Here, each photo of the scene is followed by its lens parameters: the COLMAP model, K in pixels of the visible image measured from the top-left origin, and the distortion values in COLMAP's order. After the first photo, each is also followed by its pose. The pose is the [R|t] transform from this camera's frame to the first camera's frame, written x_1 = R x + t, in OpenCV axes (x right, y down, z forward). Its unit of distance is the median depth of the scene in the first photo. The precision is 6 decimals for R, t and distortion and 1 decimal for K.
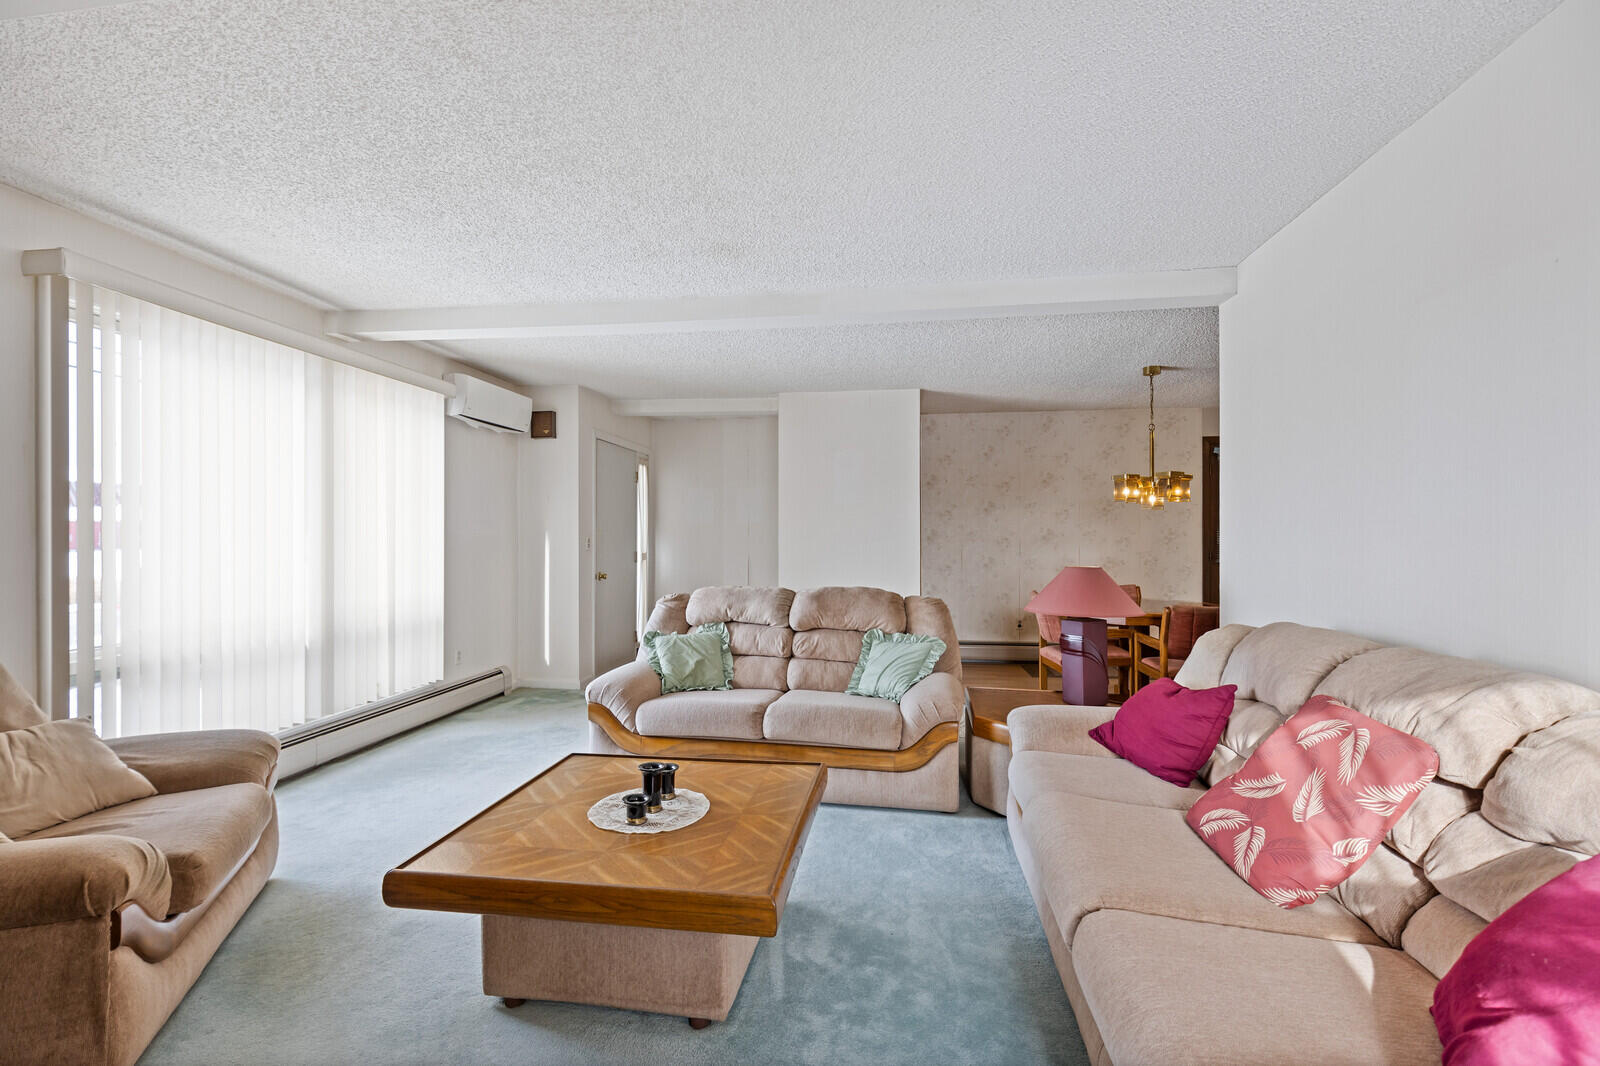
lens RADIAL K [[725.0, 0, 795.8], [0, 725.0, 540.7], [0, 0, 1]] dist [-0.002418, 0.000274]
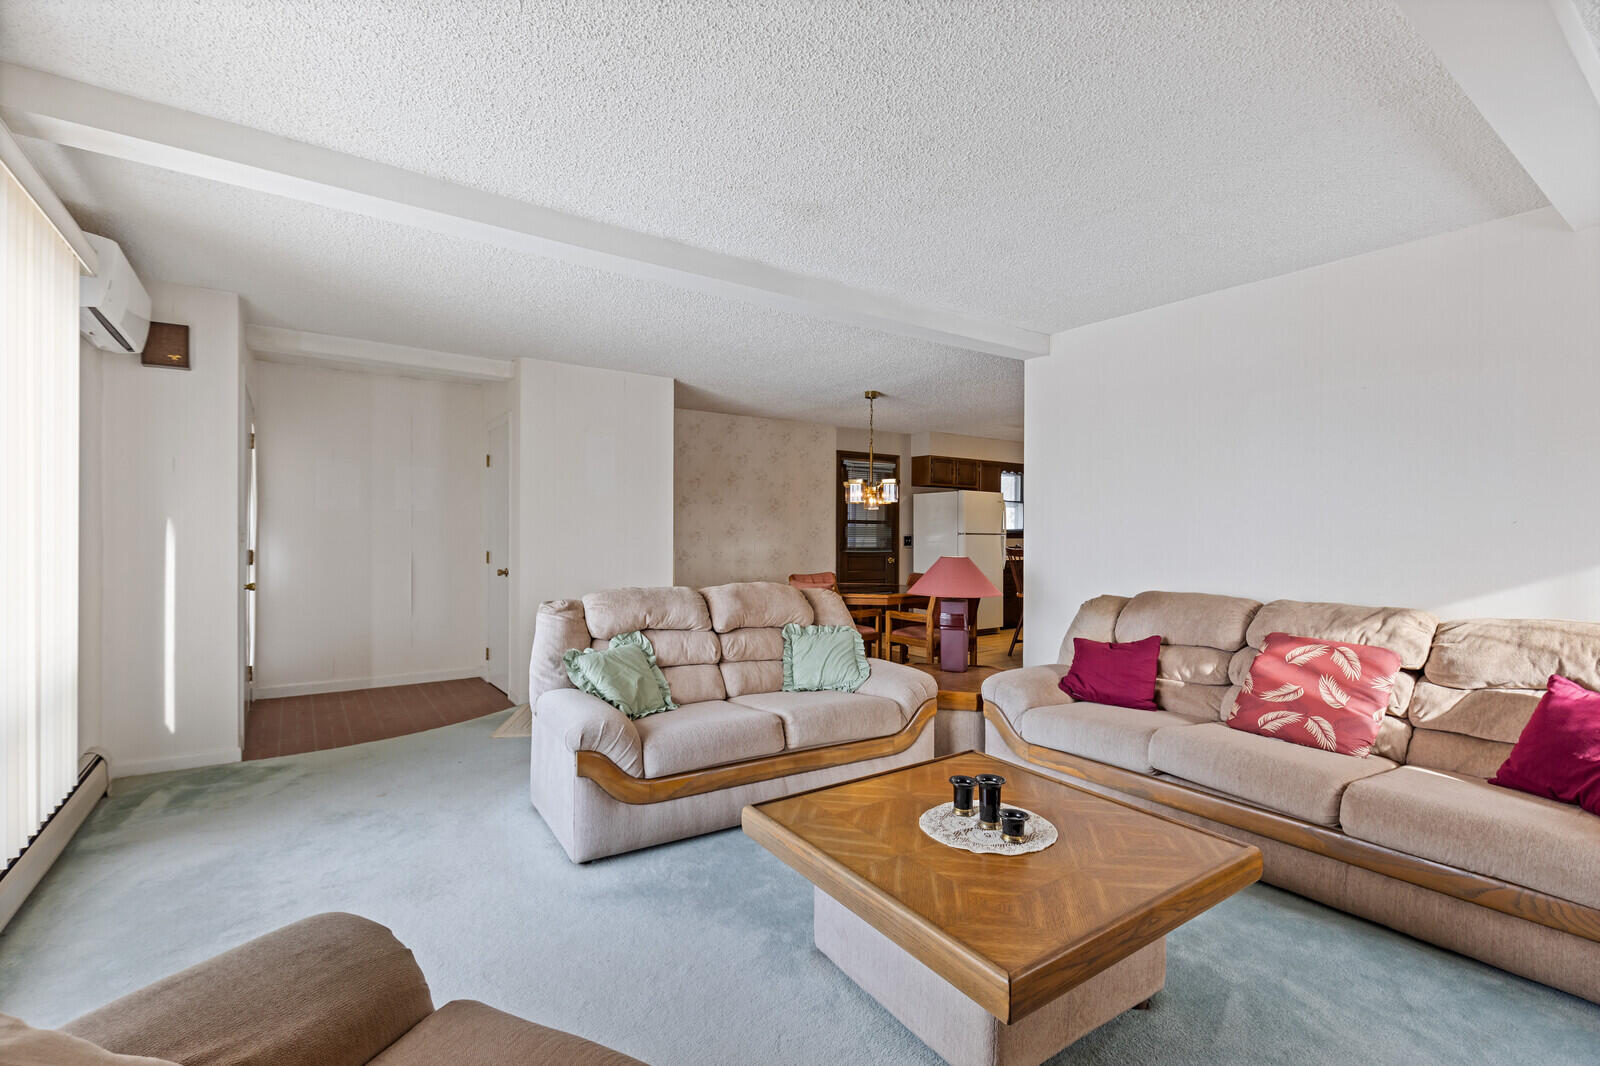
lens RADIAL K [[718.2, 0, 790.4], [0, 718.2, 534.1], [0, 0, 1]] dist [-0.002311, -0.000875]
pose [[0.731605, 0.002744, 0.681724, -0.567598], [-0.002936, 0.999995, -0.000874, -0.000044], [-0.681723, -0.001362, 0.731609, 0.282590]]
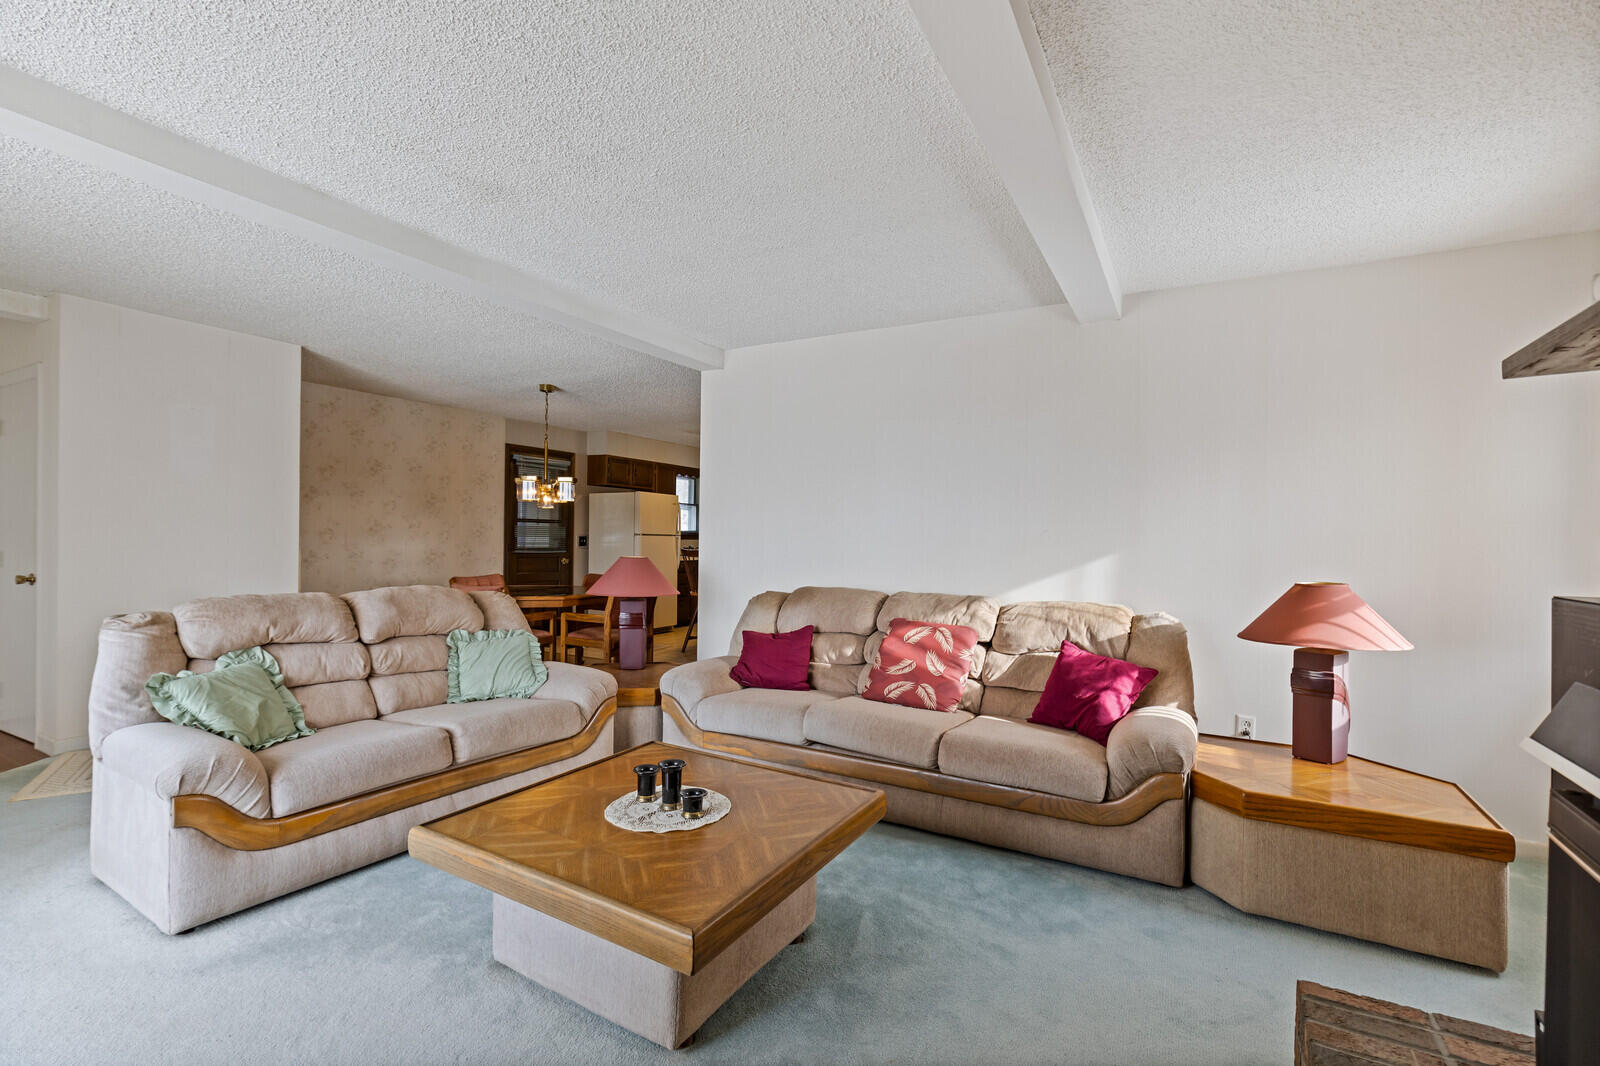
lens RADIAL K [[725.0, 0, 795.8], [0, 725.0, 540.7], [0, 0, 1]] dist [-0.002418, 0.000274]
pose [[0.359075, 0.001650, 0.933307, -0.597739], [-0.013437, 0.999904, 0.003402, 0.000239], [-0.933212, -0.013762, 0.359063, 0.274827]]
